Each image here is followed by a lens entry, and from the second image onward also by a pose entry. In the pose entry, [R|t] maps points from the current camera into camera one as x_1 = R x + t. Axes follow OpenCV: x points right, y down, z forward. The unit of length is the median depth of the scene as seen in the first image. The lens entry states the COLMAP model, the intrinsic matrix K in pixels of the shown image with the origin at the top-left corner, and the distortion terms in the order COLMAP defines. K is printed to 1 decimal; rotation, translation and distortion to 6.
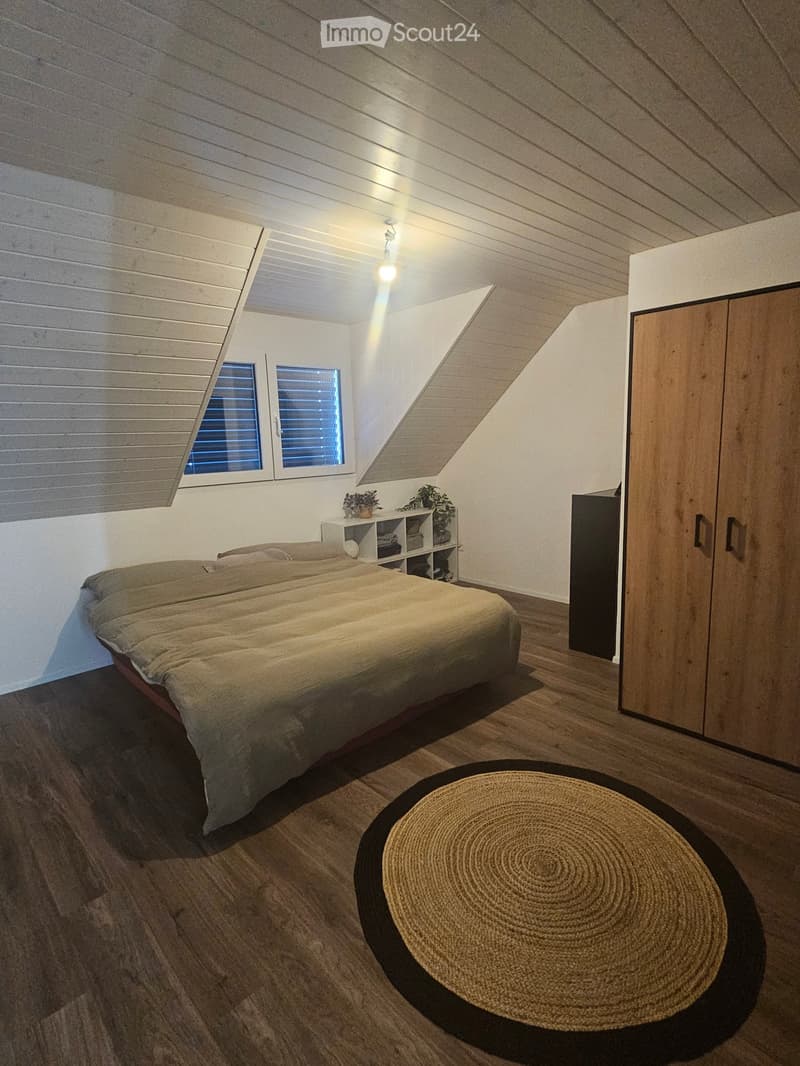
lens RADIAL K [[566.0, 0, 400.1], [0, 566.0, 534.9], [0, 0, 1]] dist [-0.005878, 0.004061]
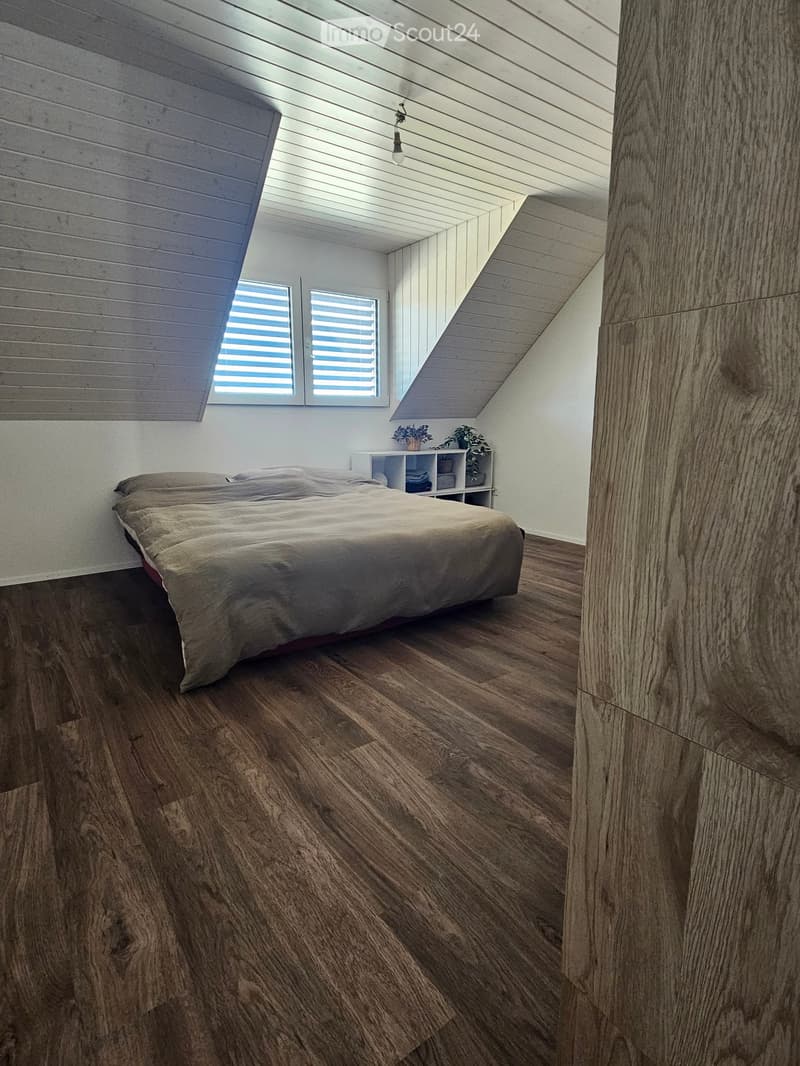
lens RADIAL K [[566.0, 0, 398.1], [0, 566.0, 533.5], [0, 0, 1]] dist [-0.005878, 0.004061]
pose [[0.990969, 0.057750, -0.121019, 0.156576], [-0.053963, 0.997952, 0.034343, 0.173320], [0.122755, -0.027502, 0.992056, 0.012773]]
